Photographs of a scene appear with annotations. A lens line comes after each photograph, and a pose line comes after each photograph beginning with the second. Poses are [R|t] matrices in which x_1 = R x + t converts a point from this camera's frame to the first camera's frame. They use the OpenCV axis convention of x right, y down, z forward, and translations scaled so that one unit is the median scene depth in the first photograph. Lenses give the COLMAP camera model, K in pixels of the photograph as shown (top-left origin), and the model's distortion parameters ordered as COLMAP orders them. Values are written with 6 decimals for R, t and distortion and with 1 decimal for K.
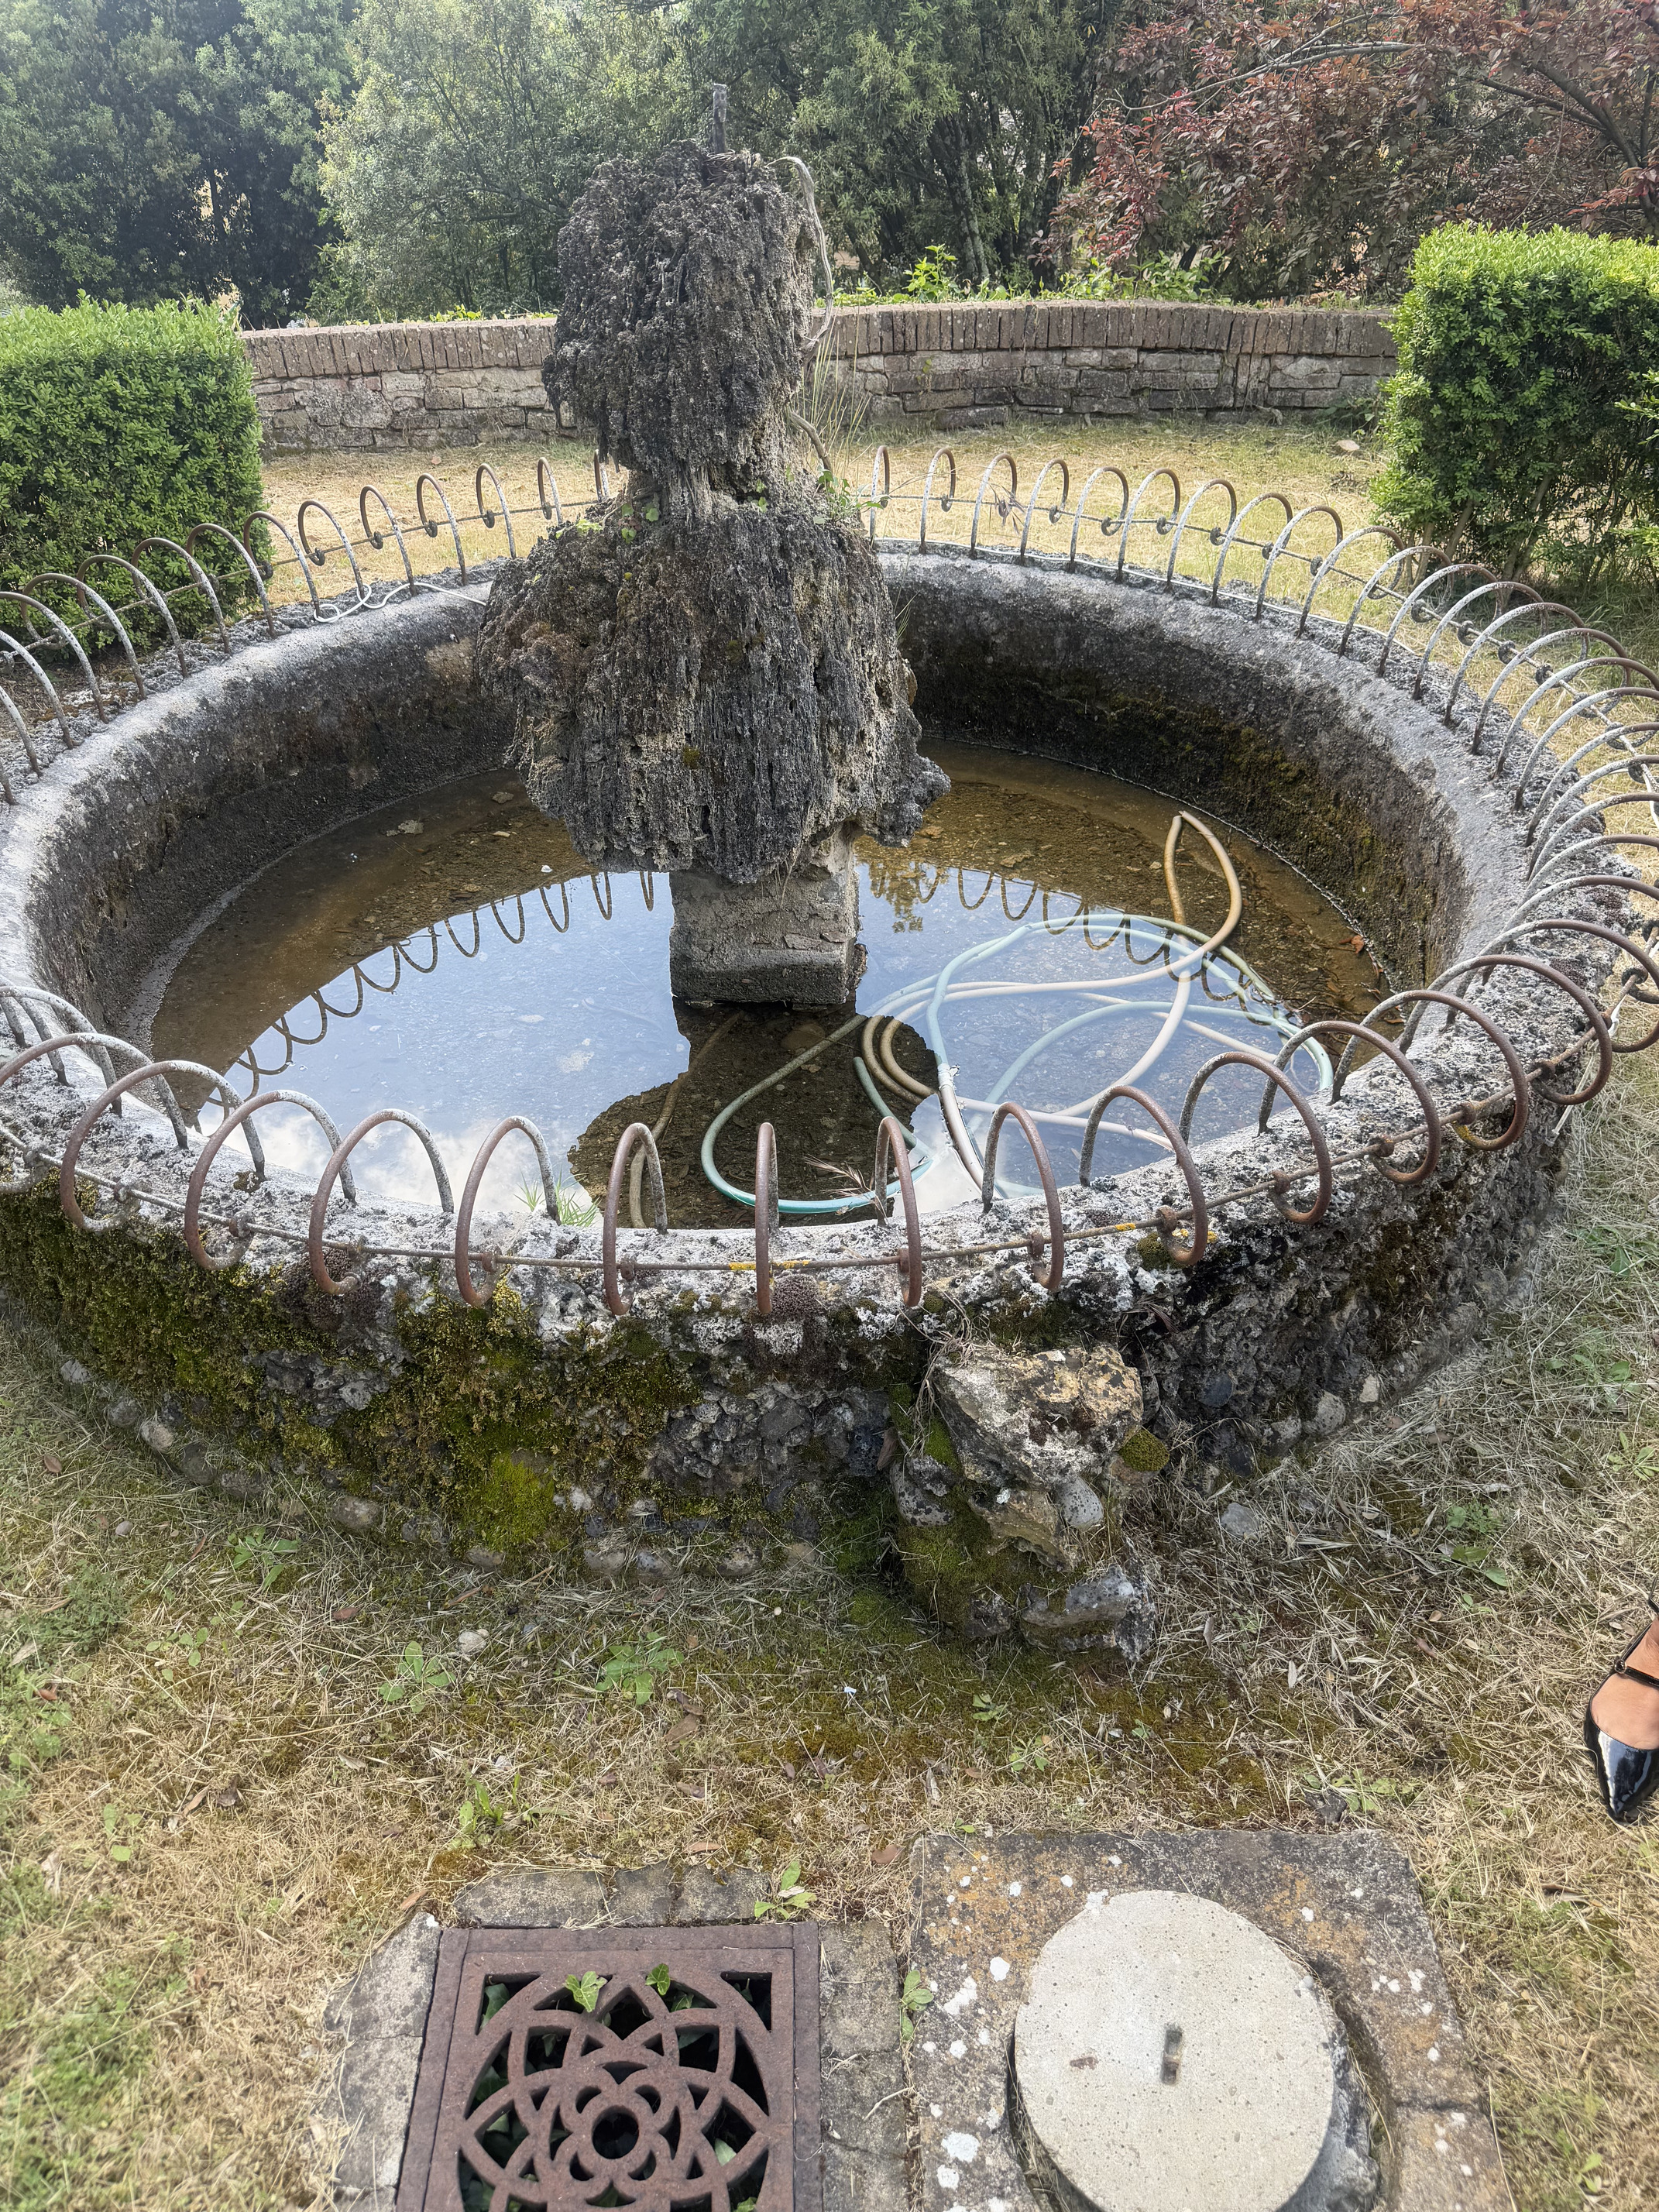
lens RADIAL K [[1735.3, 0, 907.8], [0, 1735.3, 1065.4], [0, 0, 1]] dist [0.075520, -0.097525]
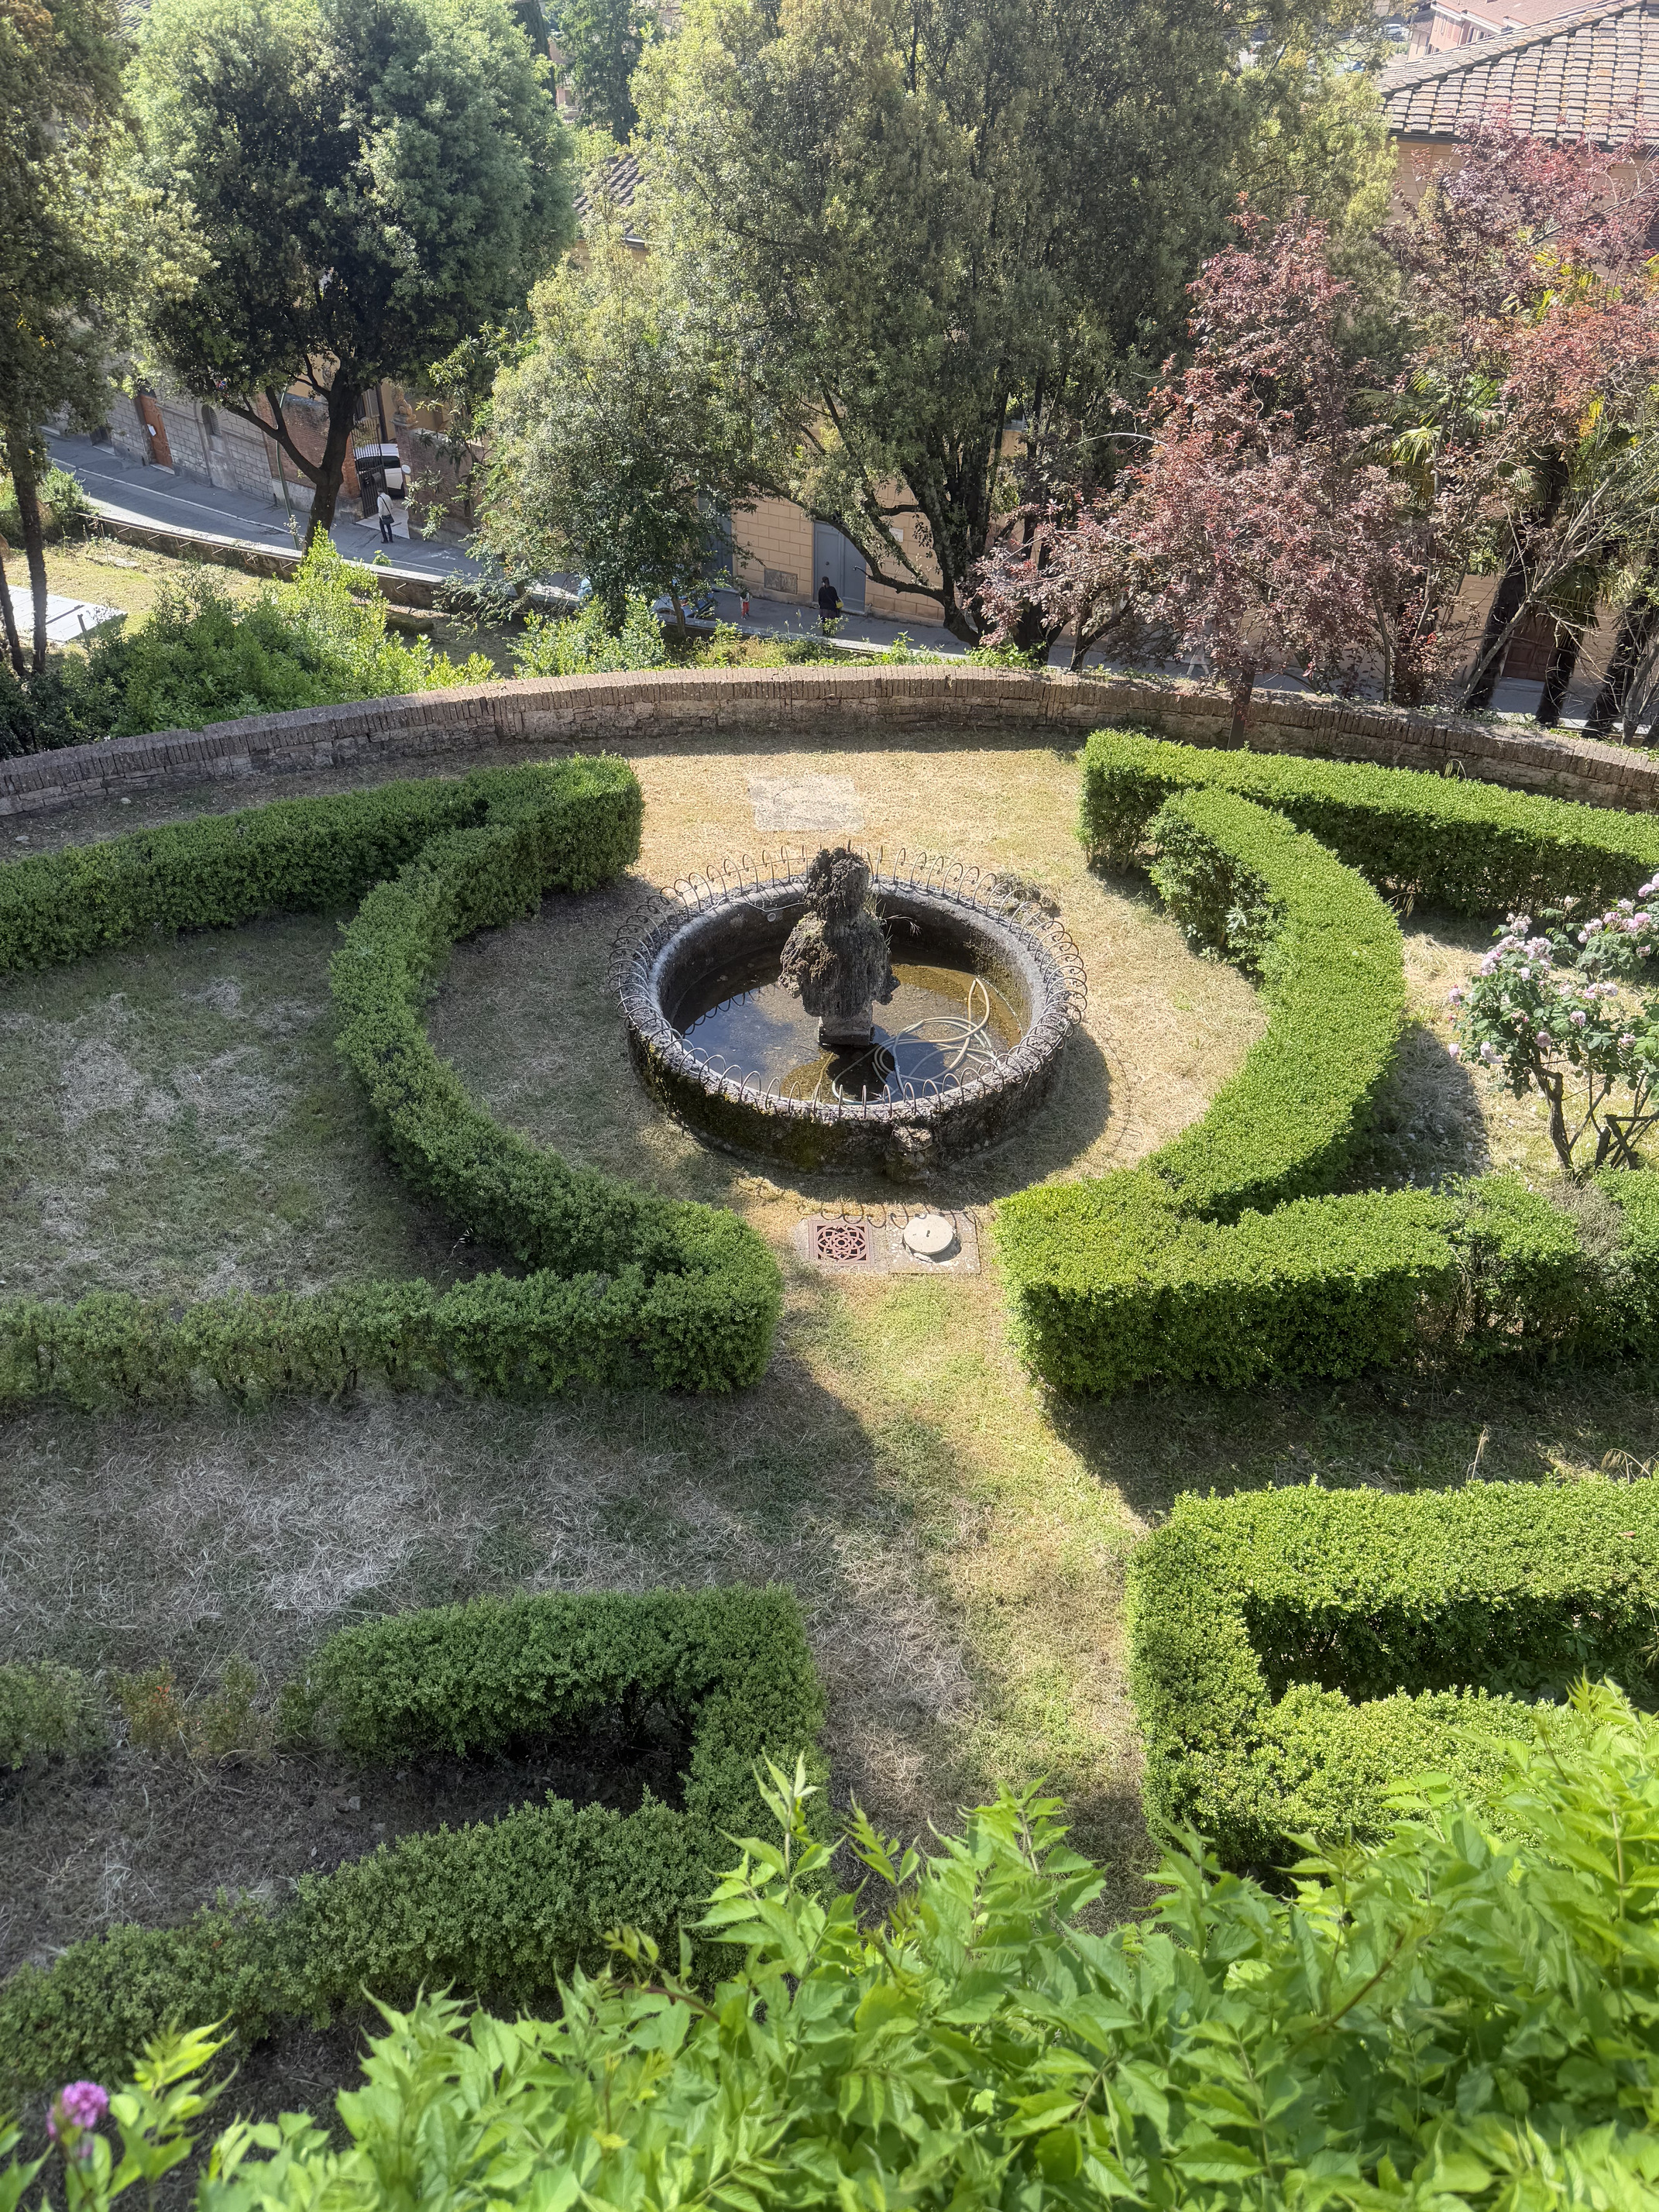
lens RADIAL K [[1735.3, 0, 907.8], [0, 1735.3, 1065.4], [0, 0, 1]] dist [0.075520, -0.097525]
pose [[0.999476, 0.020318, 0.025204, -0.045890], [-0.021524, 0.998590, 0.048517, -0.169390], [-0.024183, -0.049034, 0.998504, -2.528903]]
